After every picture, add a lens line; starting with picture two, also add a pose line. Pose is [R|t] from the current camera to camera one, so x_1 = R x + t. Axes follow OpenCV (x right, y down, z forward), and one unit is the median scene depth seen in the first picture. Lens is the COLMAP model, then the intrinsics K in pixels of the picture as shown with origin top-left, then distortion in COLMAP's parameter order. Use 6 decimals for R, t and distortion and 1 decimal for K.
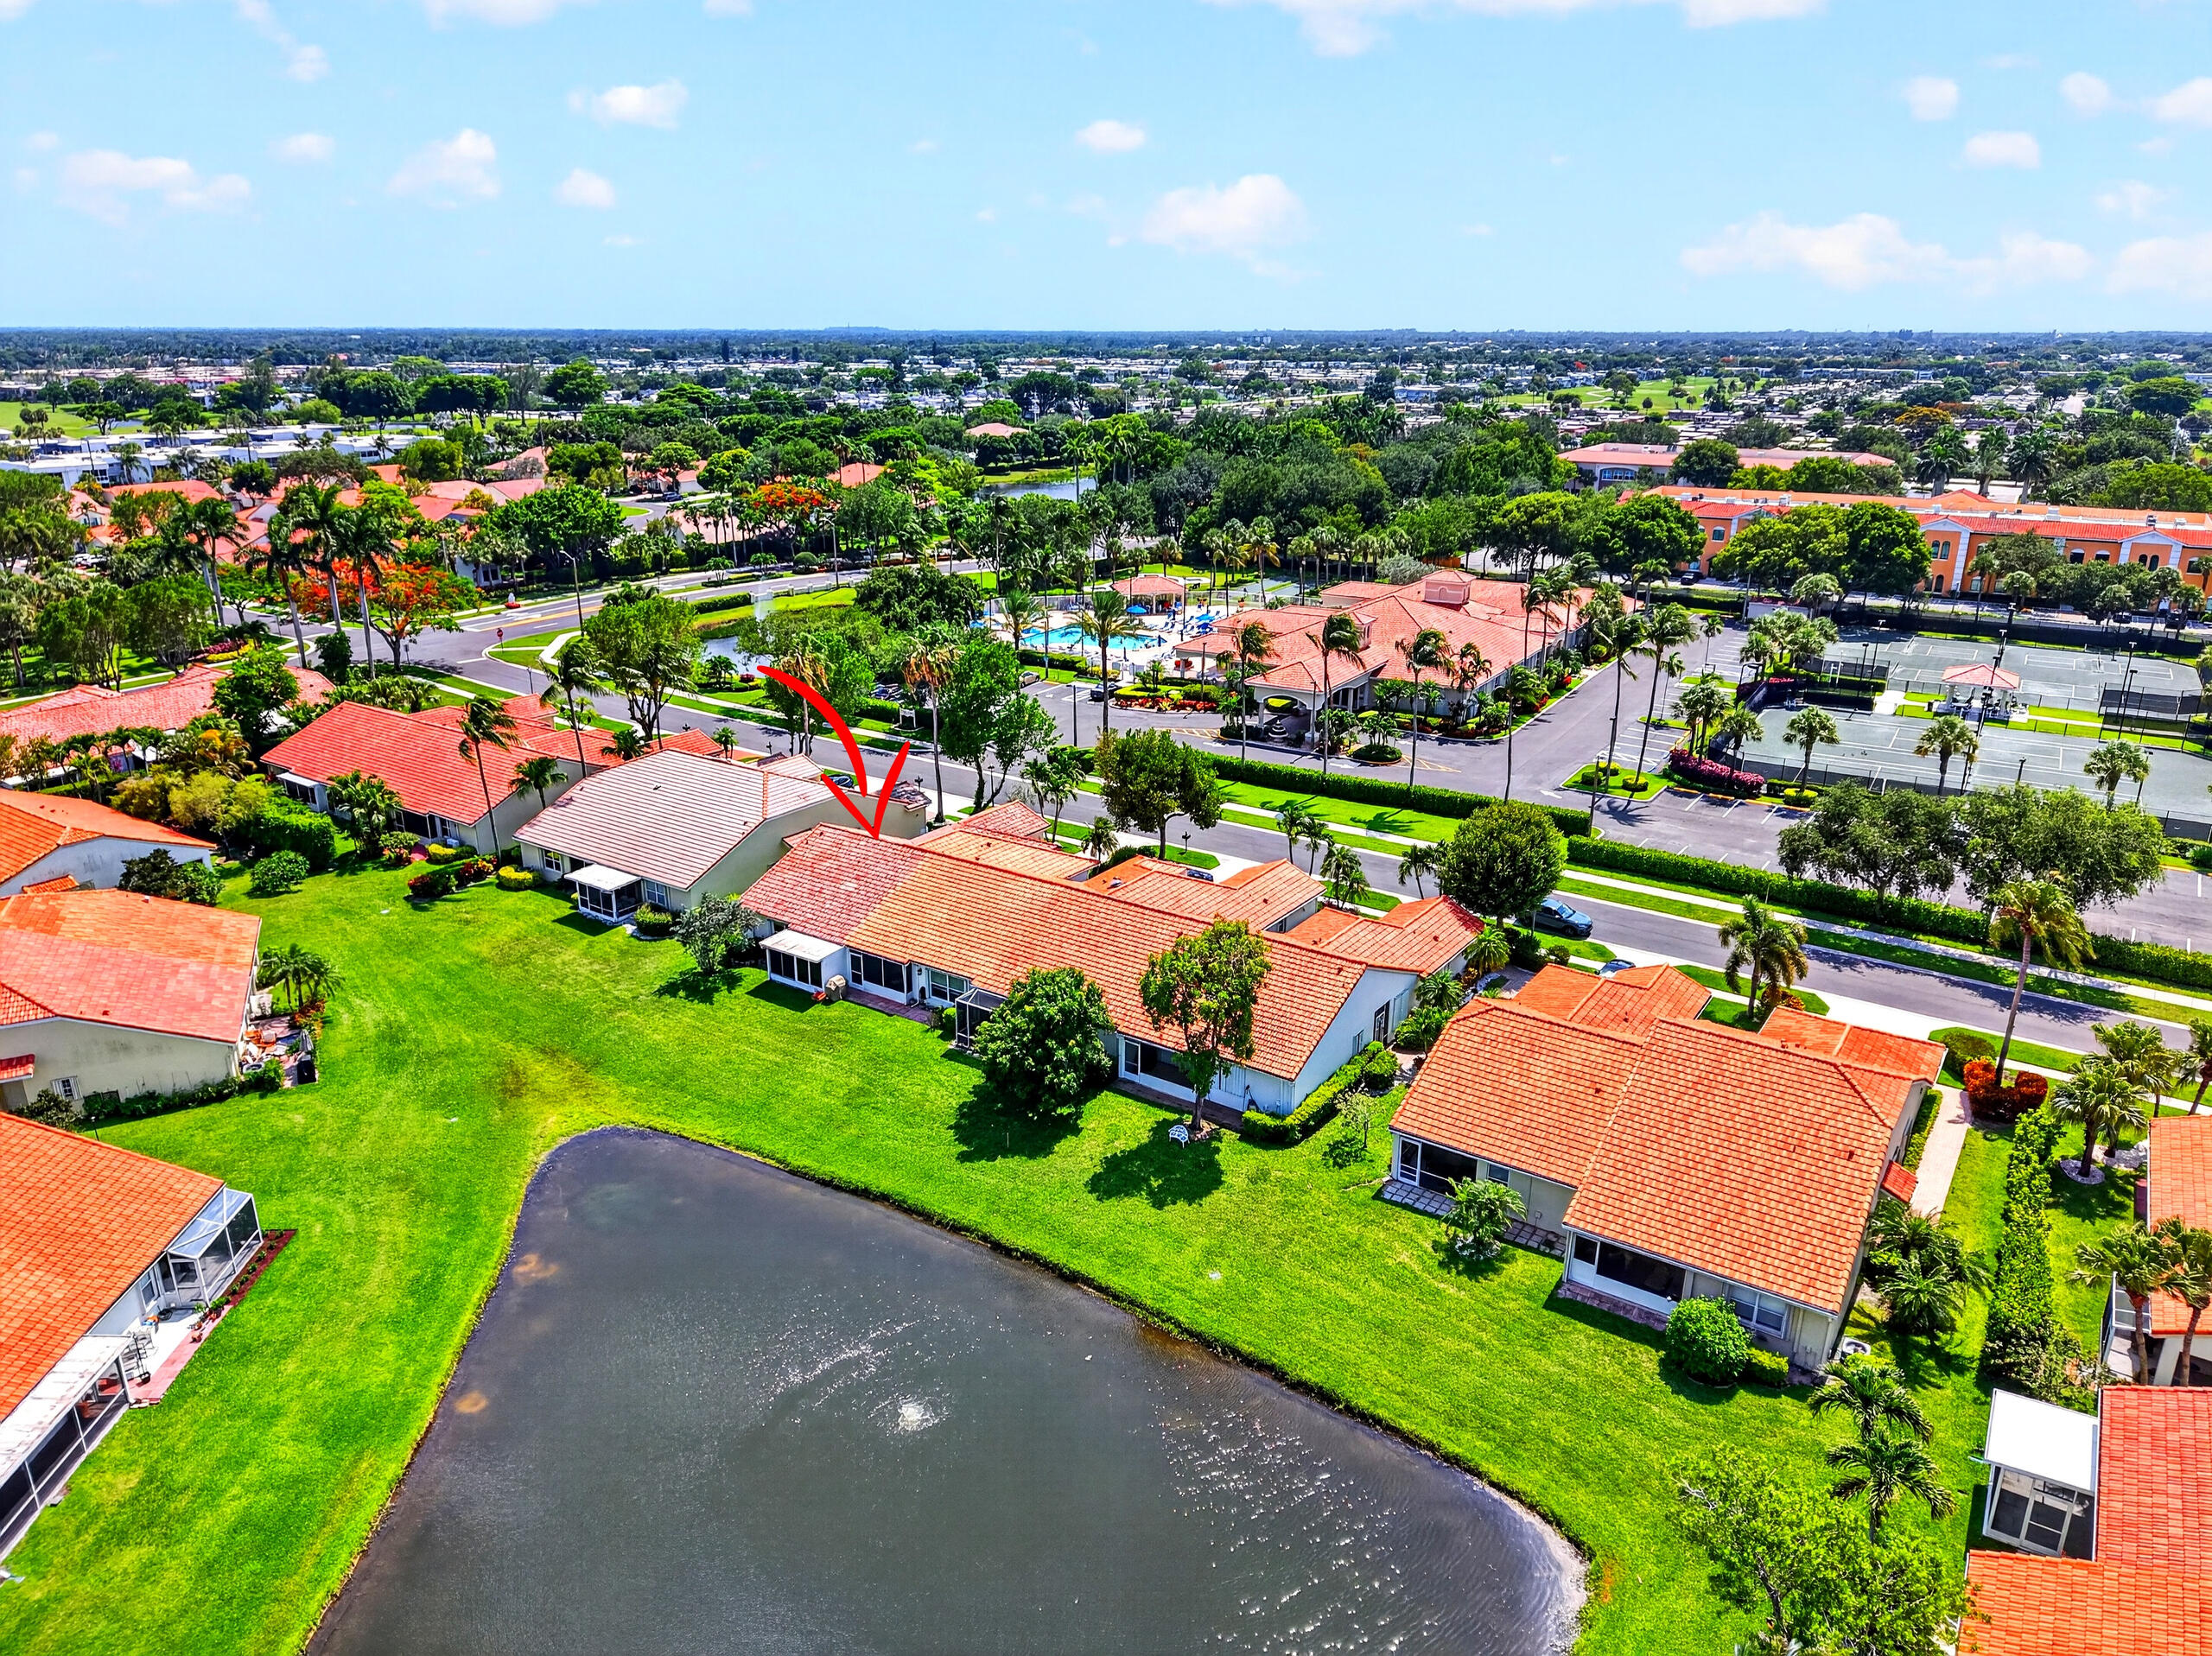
lens RADIAL K [[1470.3, 0, 1106.6], [0, 1470.3, 827.4], [0, 0, 1]] dist [0.016922, -0.005064]
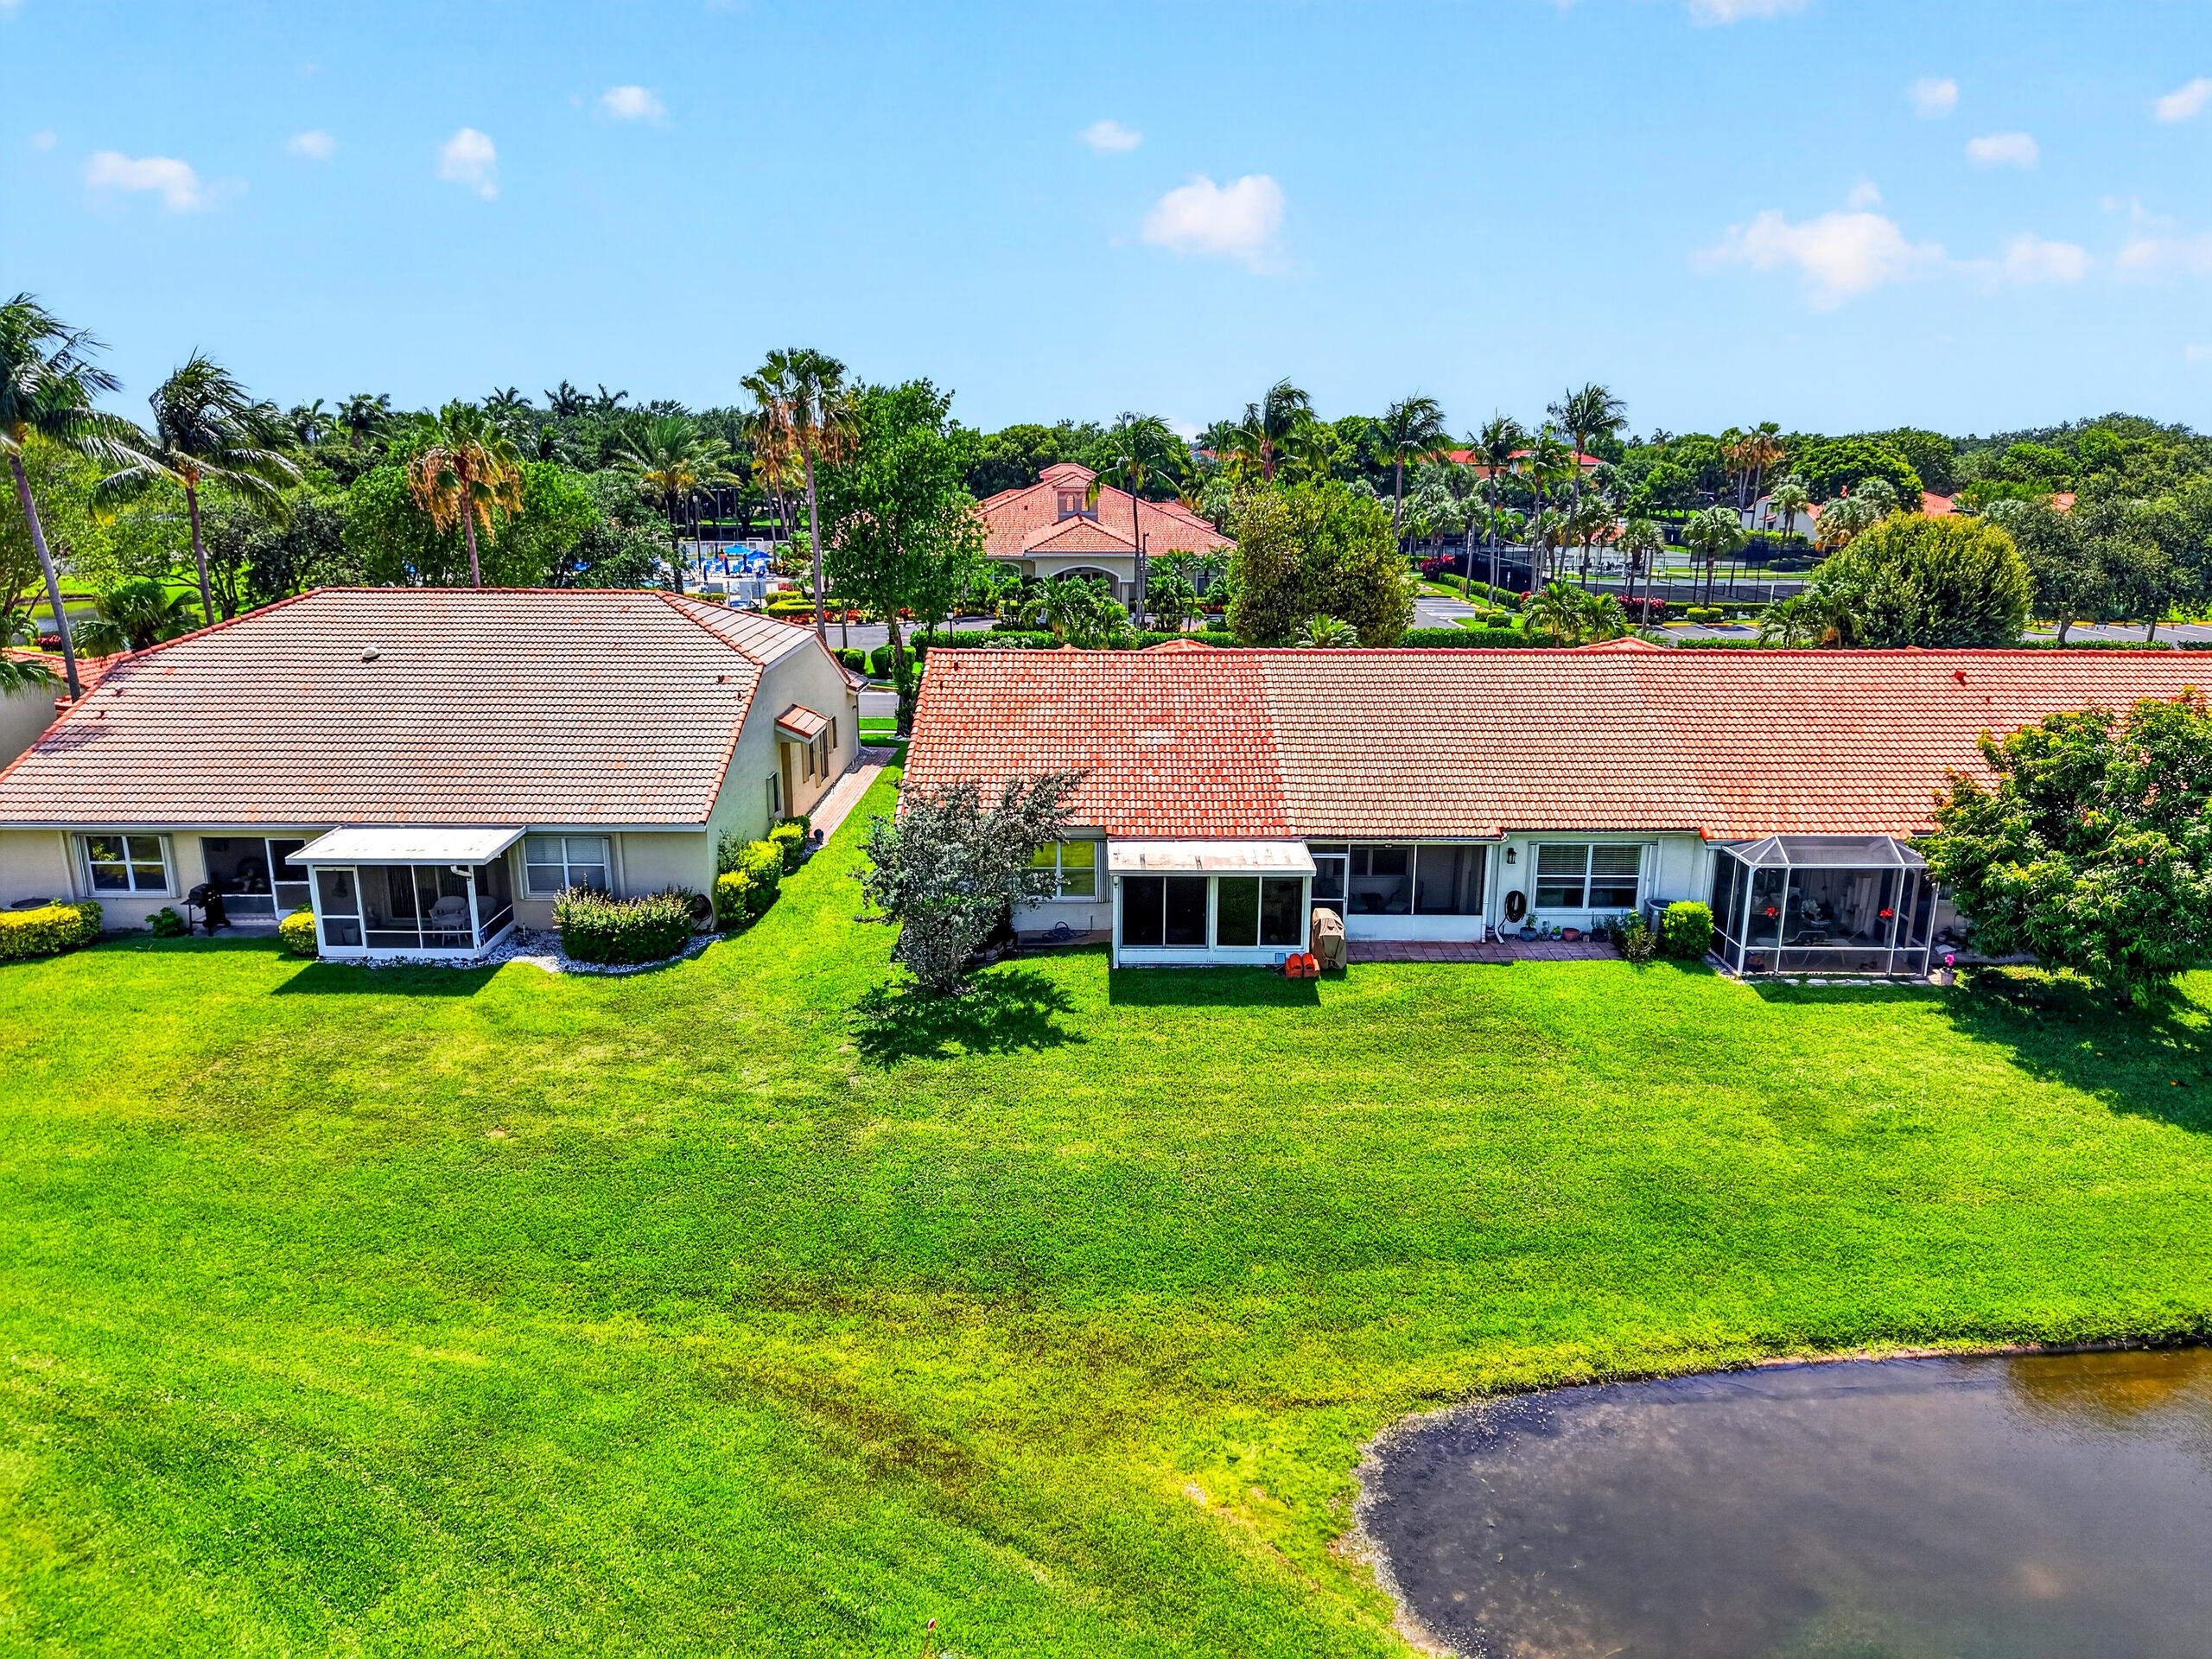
lens RADIAL K [[1470.4, 0, 1101.6], [0, 1470.4, 829.7], [0, 0, 1]] dist [0.016922, -0.005064]
pose [[0.833411, -0.128149, 0.537590, -0.432353], [0.194997, 0.978368, -0.069077, 0.095404], [-0.517109, 0.162398, 0.840372, 0.693491]]
